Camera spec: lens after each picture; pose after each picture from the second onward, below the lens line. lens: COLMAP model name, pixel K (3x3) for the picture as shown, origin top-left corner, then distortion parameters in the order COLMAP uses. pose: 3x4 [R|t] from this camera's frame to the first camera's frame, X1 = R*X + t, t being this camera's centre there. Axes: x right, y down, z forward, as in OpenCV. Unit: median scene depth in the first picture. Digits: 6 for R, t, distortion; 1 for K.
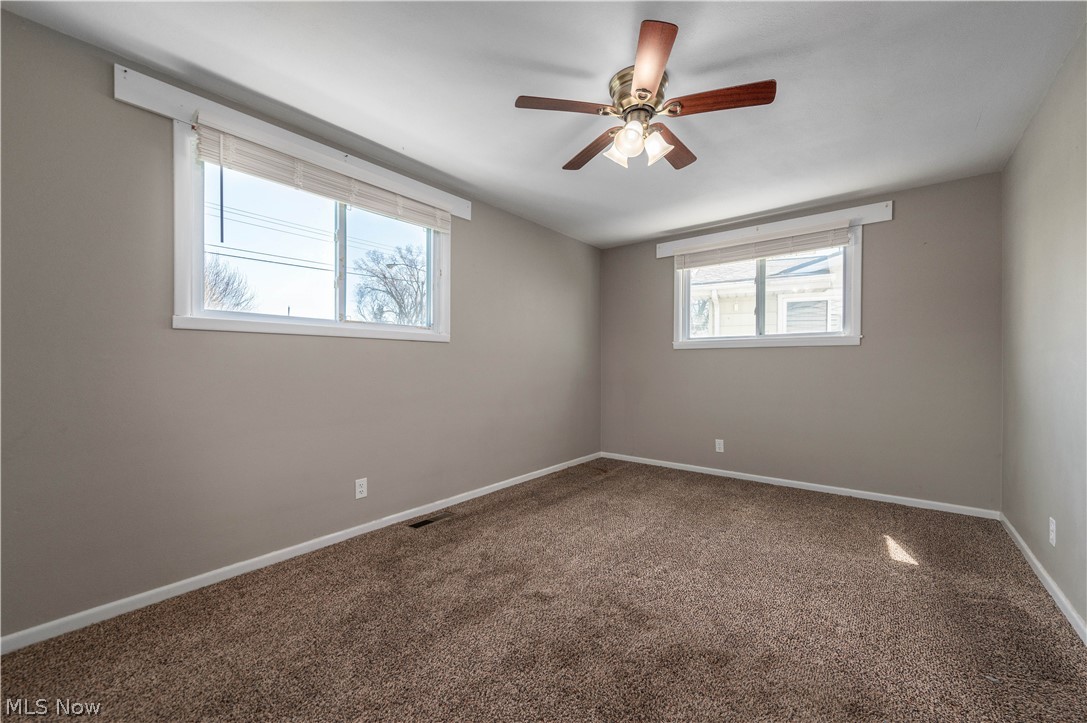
lens RADIAL K [[428.8, 0, 551.2], [0, 428.8, 359.9], [0, 0, 1]] dist [0.013607, -0.002048]
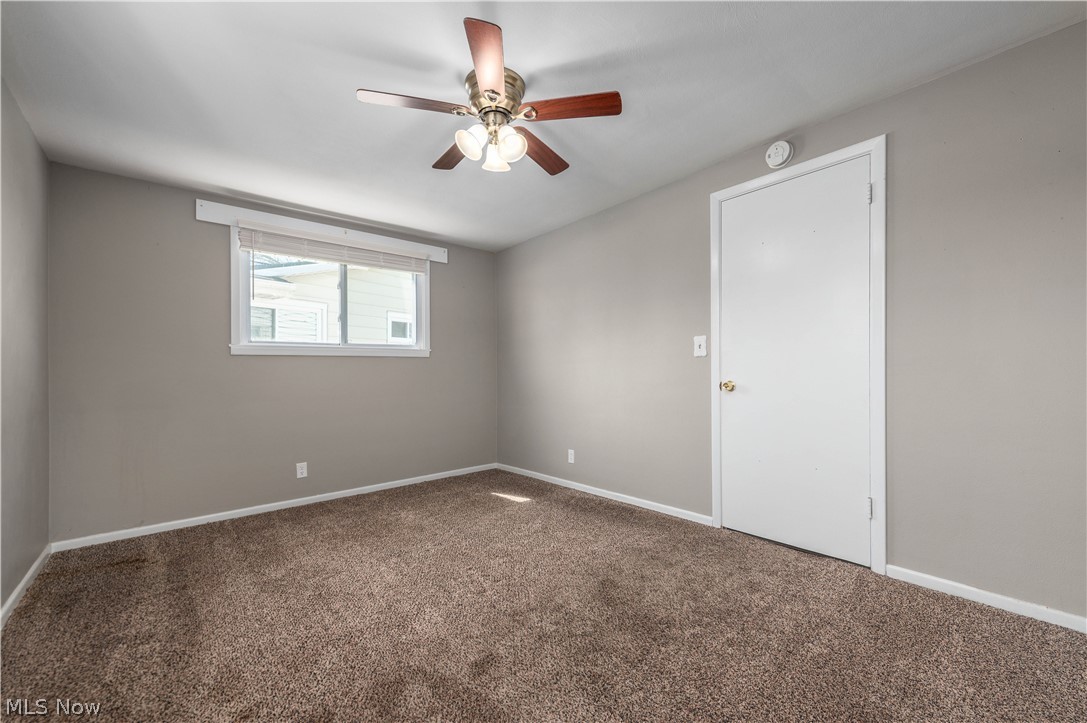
lens RADIAL K [[428.8, 0, 577.0], [0, 428.8, 371.7], [0, 0, 1]] dist [0.013607, -0.002048]
pose [[0.157943, -0.003114, 0.987443, -0.435488], [0.002668, 0.999993, 0.002726, 0.004694], [-0.987445, 0.002204, 0.157951, 0.388638]]
